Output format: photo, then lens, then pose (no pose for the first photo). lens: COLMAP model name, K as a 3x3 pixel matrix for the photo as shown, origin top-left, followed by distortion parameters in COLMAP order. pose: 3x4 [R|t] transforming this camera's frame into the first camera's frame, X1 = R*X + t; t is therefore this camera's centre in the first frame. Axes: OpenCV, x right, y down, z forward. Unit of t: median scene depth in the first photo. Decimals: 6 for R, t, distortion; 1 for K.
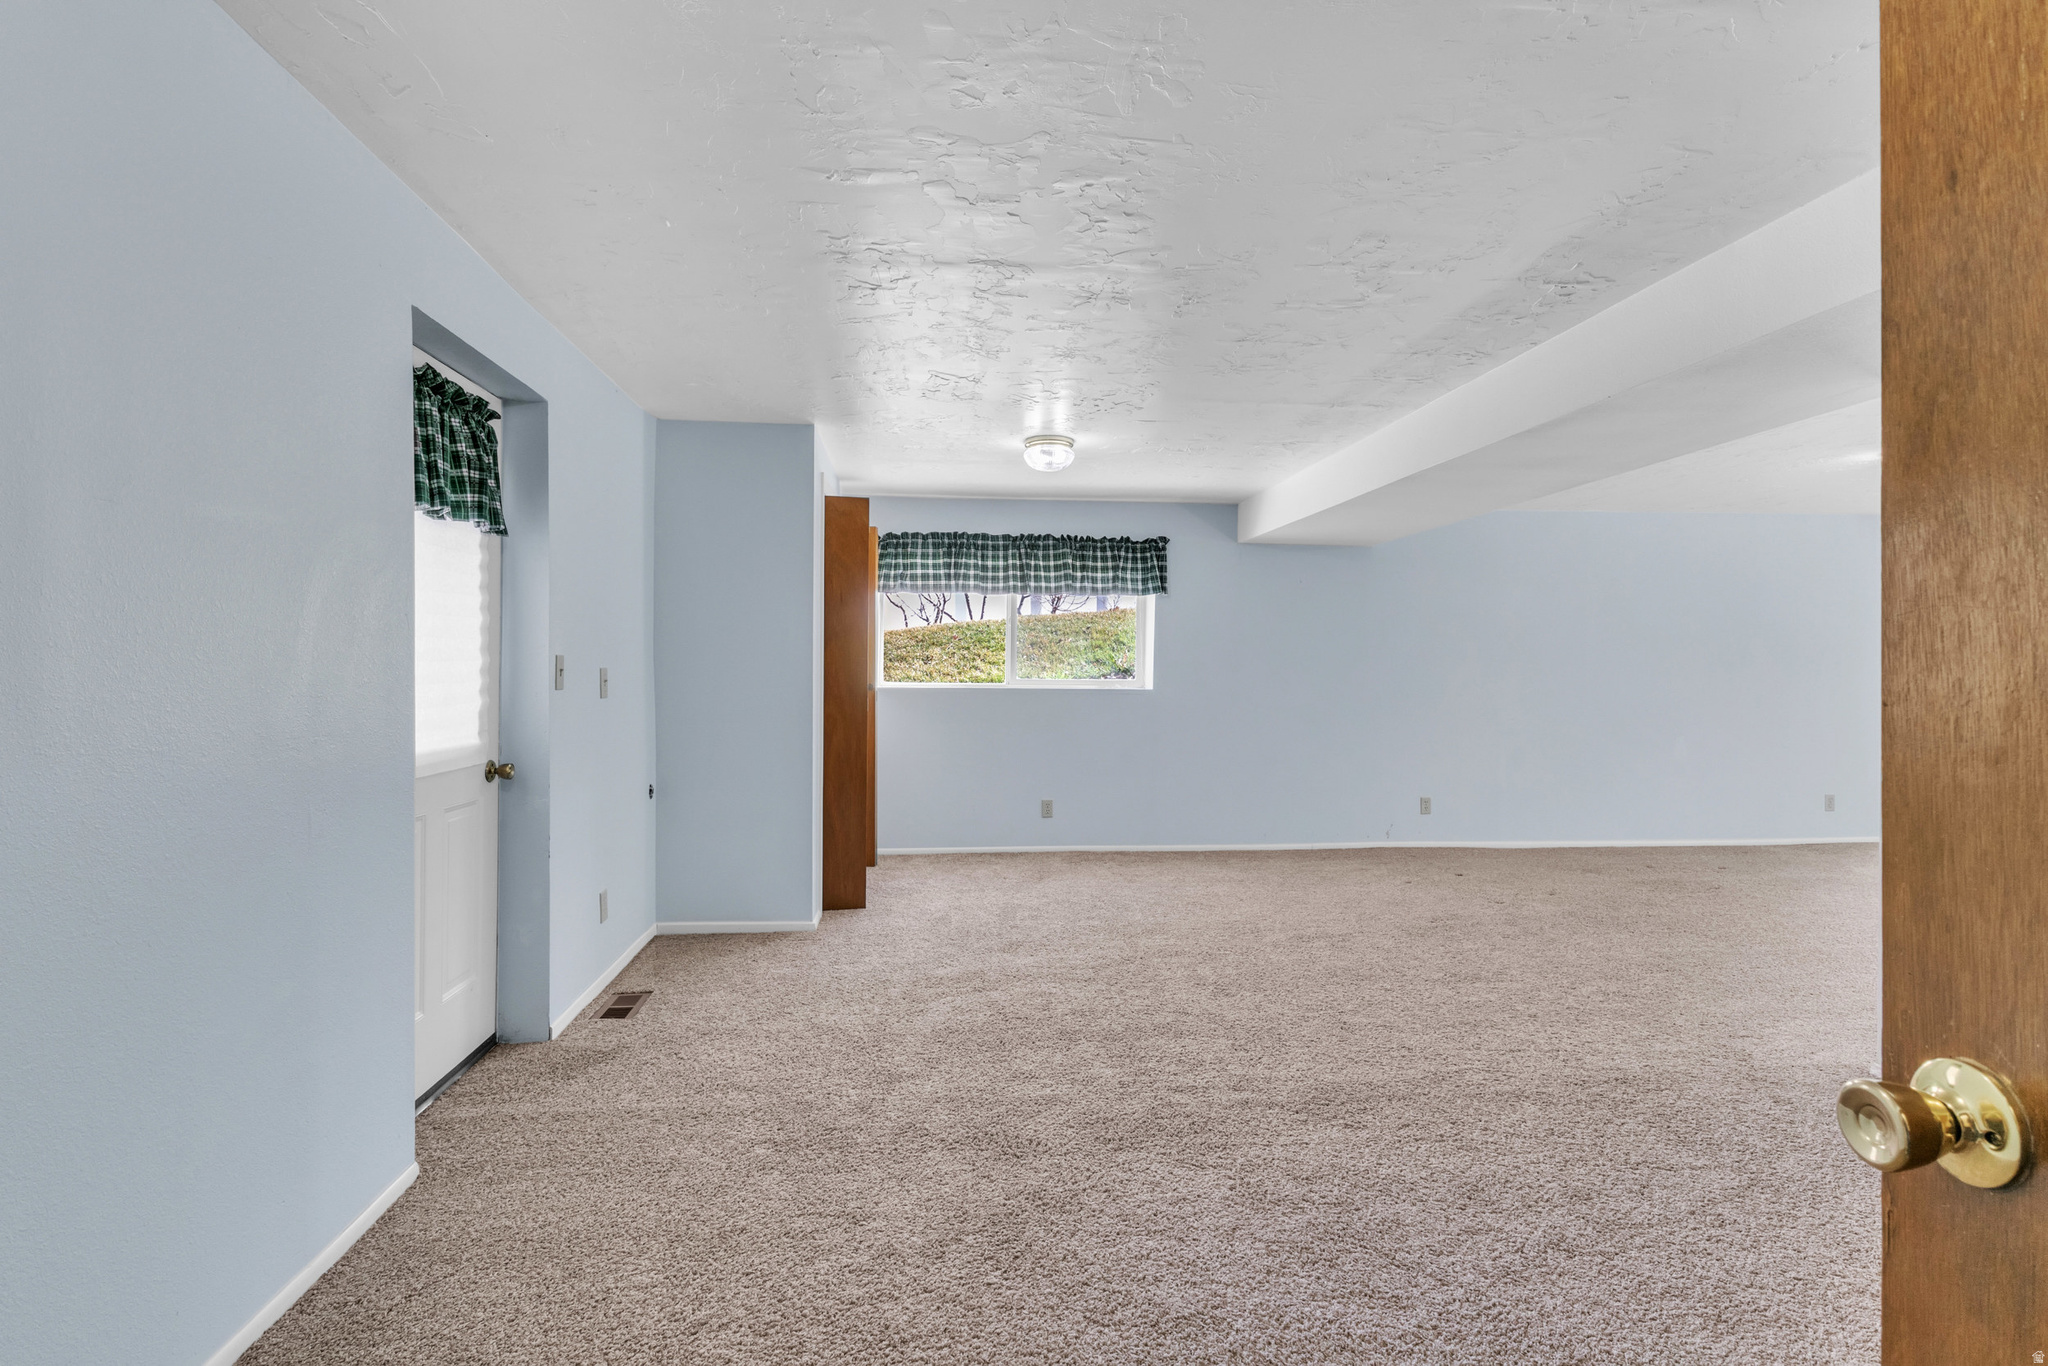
lens RADIAL K [[1007.6, 0, 1024.0], [0, 1007.6, 683.0], [0, 0, 1]] dist [0.021228, -0.000949]
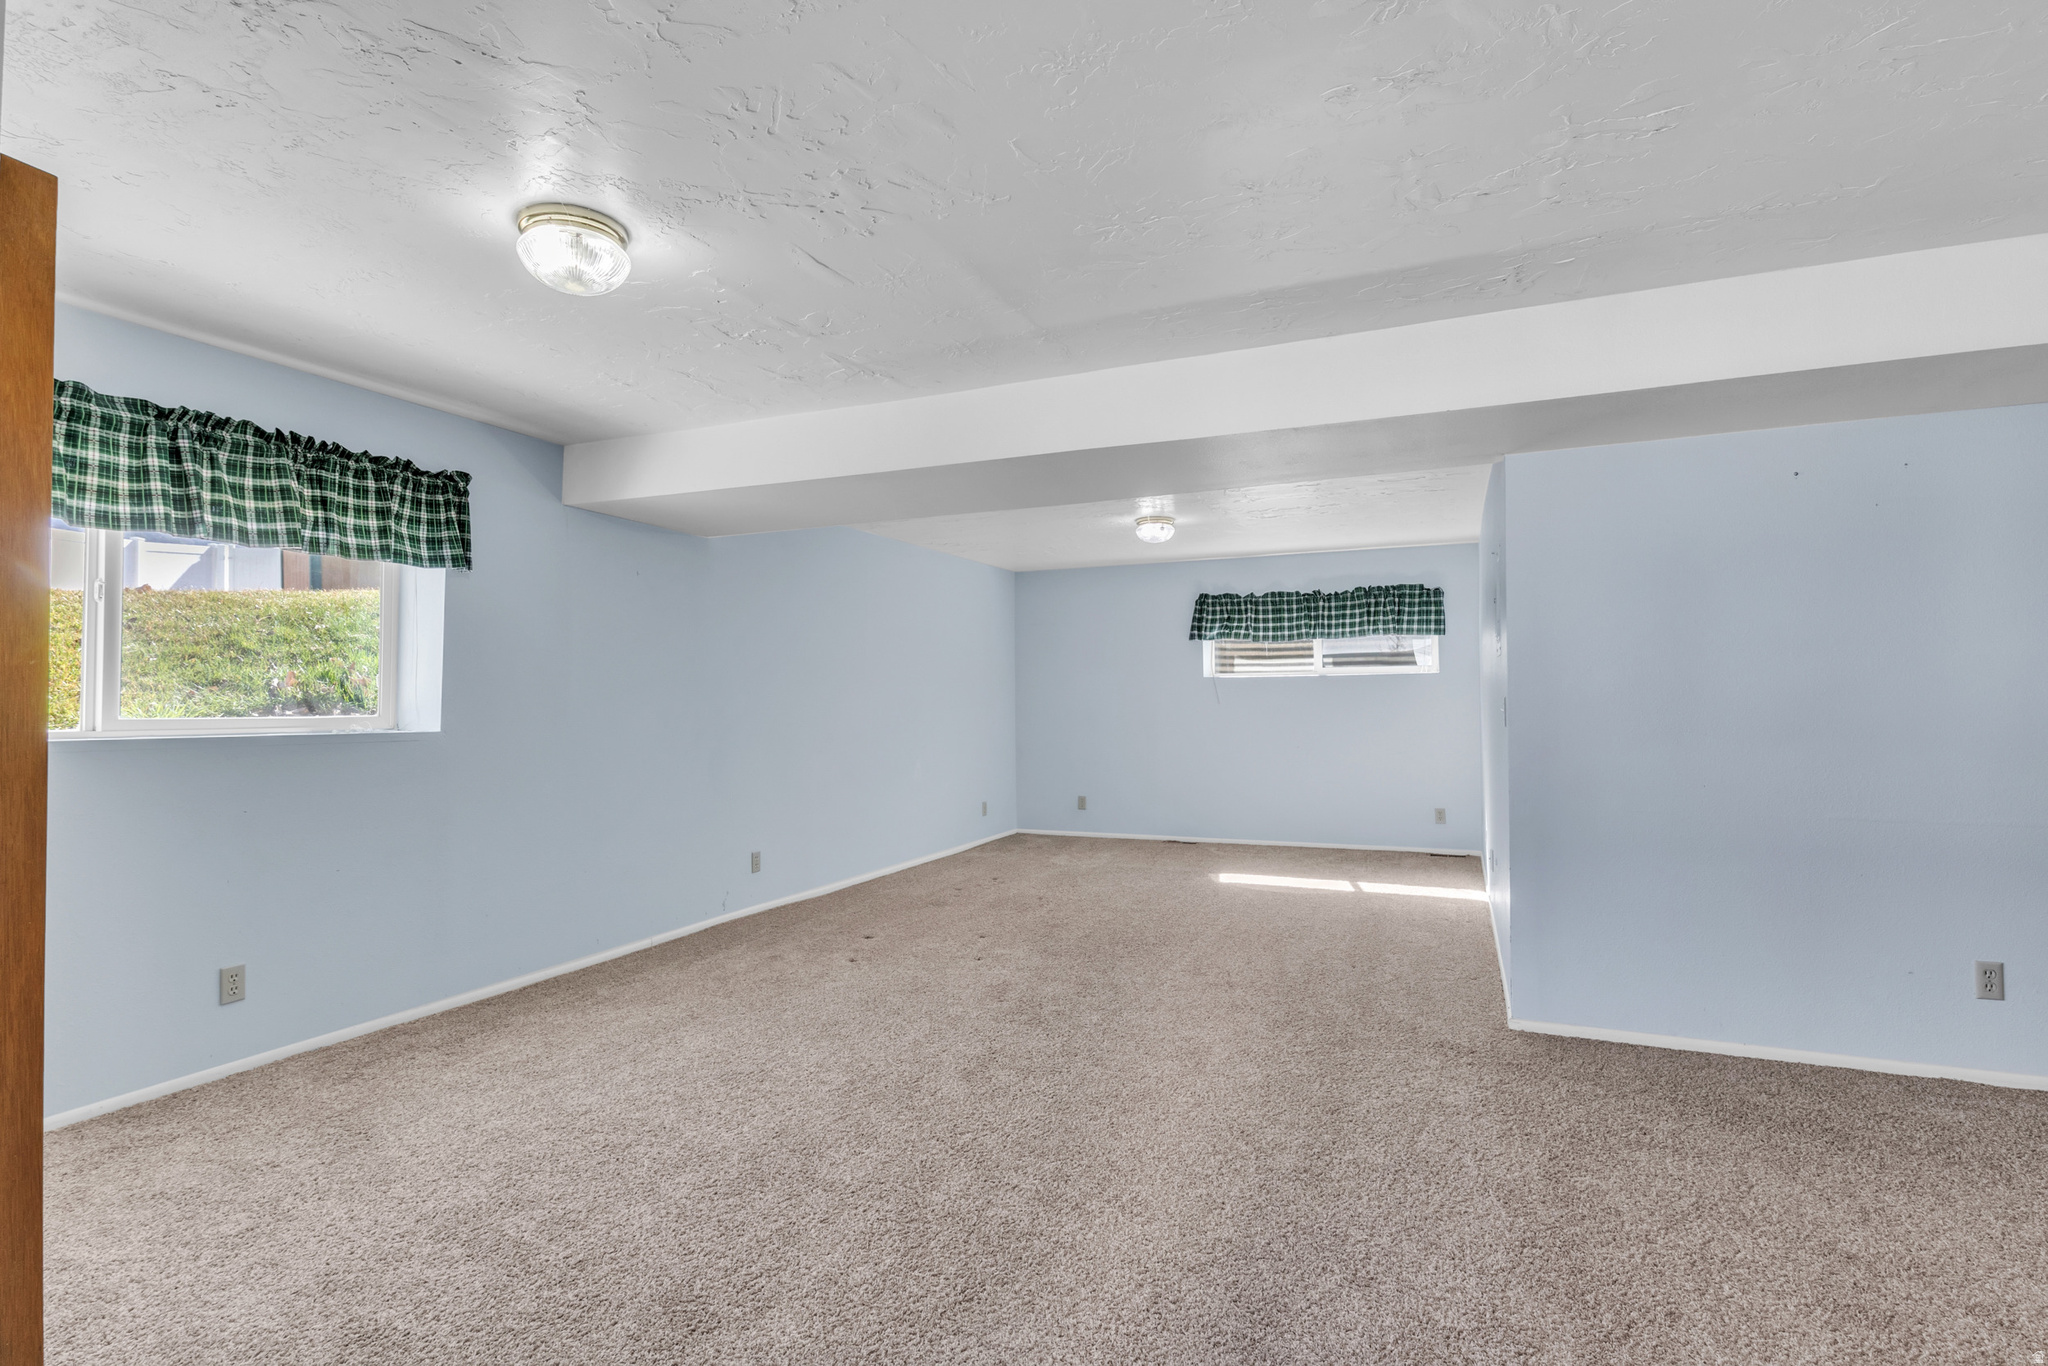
lens RADIAL K [[1007.6, 0, 1024.0], [0, 1007.6, 683.0], [0, 0, 1]] dist [0.021228, -0.000949]
pose [[0.473844, 0.007193, 0.880580, -0.229835], [0.017640, 0.999688, -0.017658, -0.005667], [-0.880432, 0.023900, 0.473569, 0.435427]]
